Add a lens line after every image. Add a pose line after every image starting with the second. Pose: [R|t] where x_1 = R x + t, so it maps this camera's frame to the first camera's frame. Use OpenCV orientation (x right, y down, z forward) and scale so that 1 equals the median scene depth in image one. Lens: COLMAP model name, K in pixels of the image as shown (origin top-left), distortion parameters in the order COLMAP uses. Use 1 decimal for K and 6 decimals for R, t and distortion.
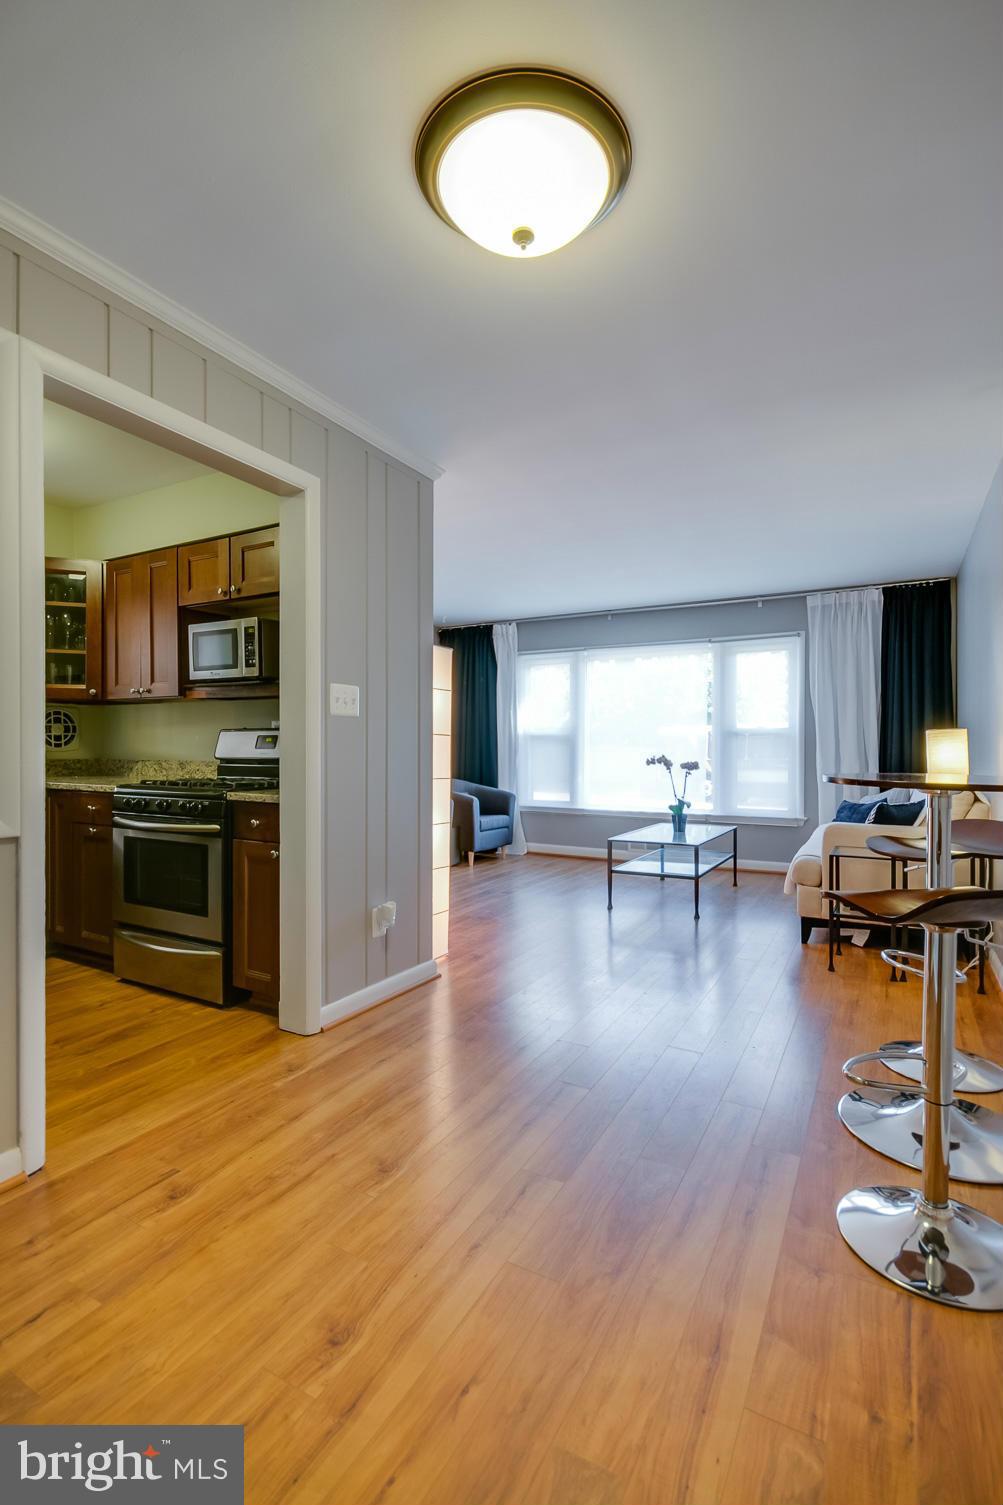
lens RADIAL K [[708.5, 0, 507.4], [0, 708.5, 749.5], [0, 0, 1]] dist [0.008040, -0.008415]
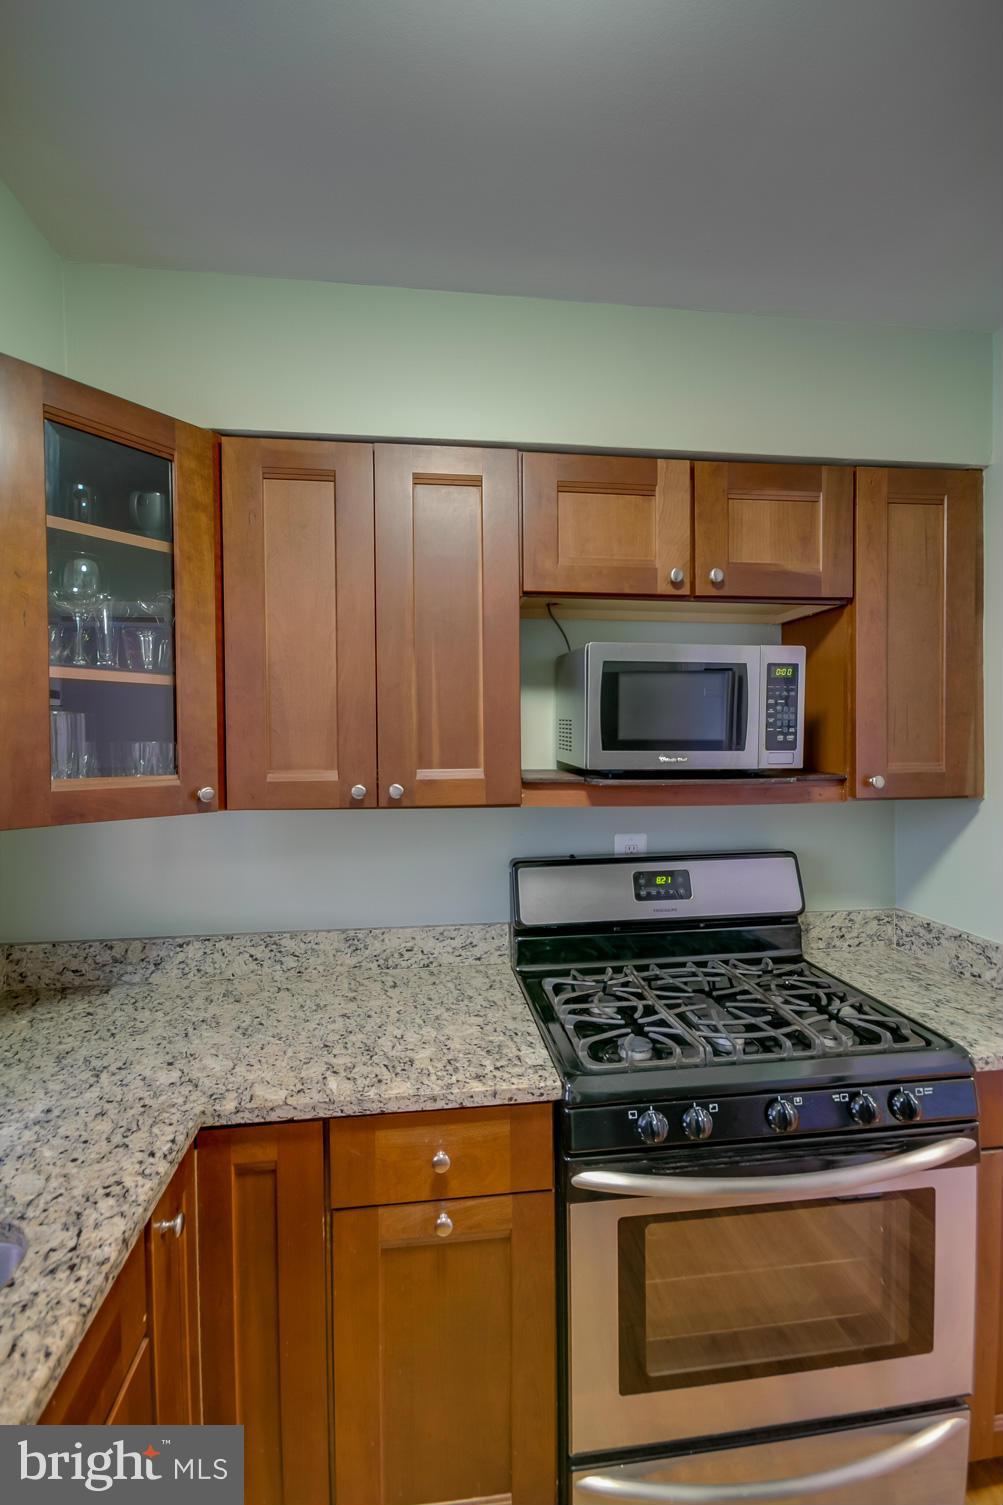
lens RADIAL K [[708.5, 0, 498.5], [0, 708.5, 744.7], [0, 0, 1]] dist [0.008040, -0.008415]
pose [[0.807094, -0.015012, 0.590232, -0.729613], [0.013079, 0.999886, 0.007546, -0.115307], [-0.590278, 0.001629, 0.807198, 0.671877]]
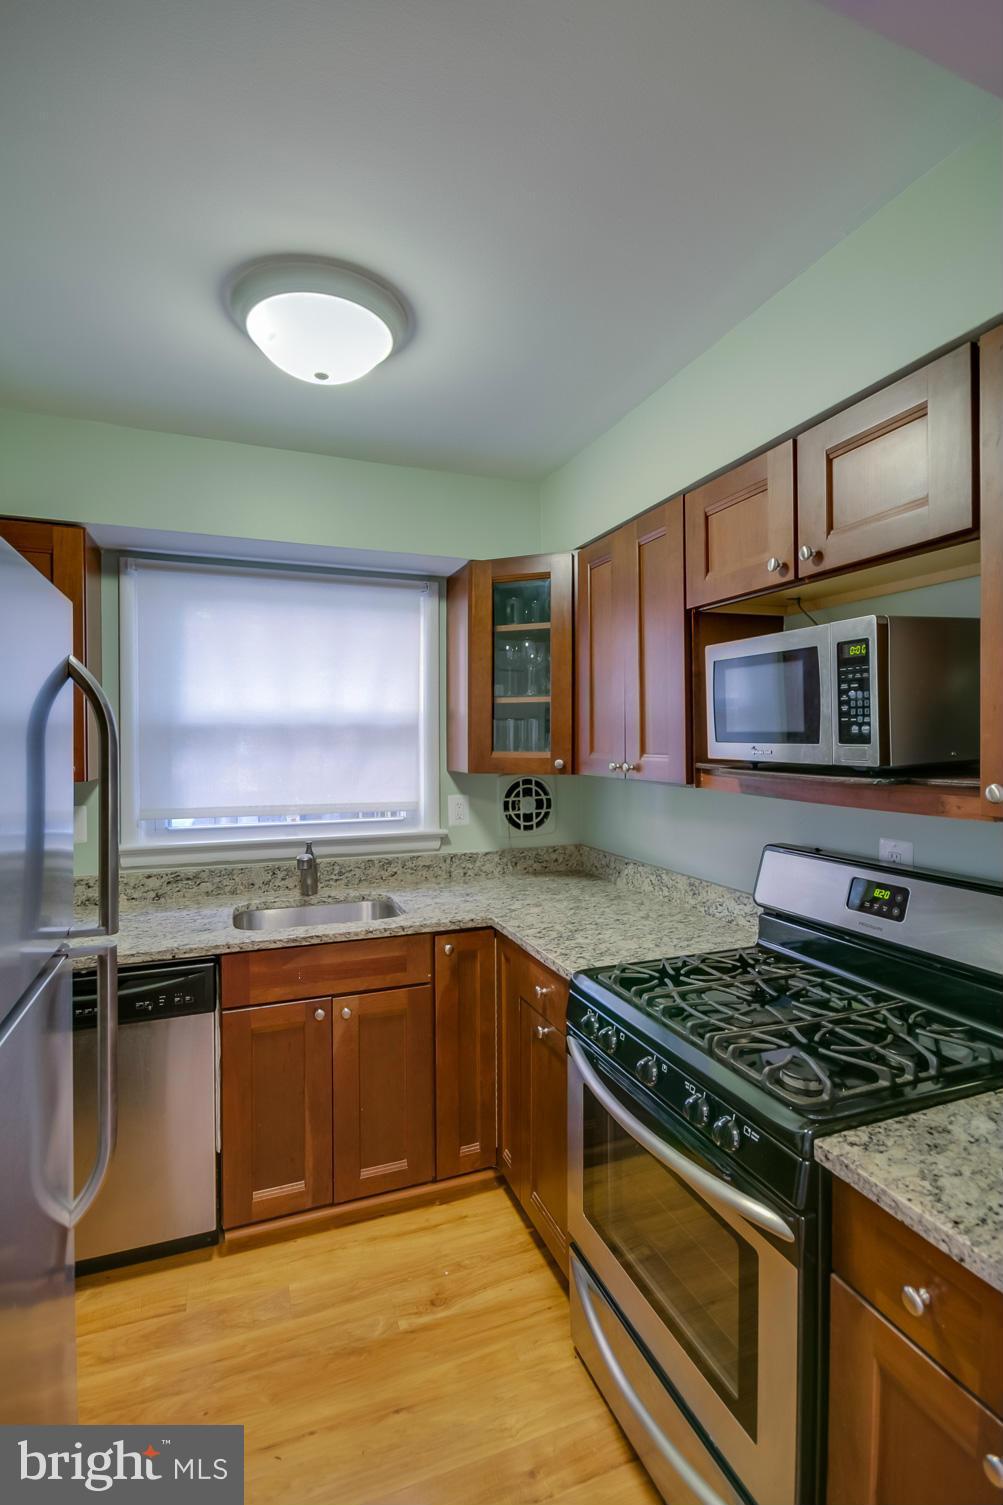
lens RADIAL K [[708.5, 0, 520.2], [0, 708.5, 743.2], [0, 0, 1]] dist [0.008040, -0.008415]
pose [[0.782755, 0.000641, -0.622330, -0.241641], [0.001167, 0.999996, 0.002498, -0.107925], [0.622330, -0.002681, 0.782751, 0.530164]]
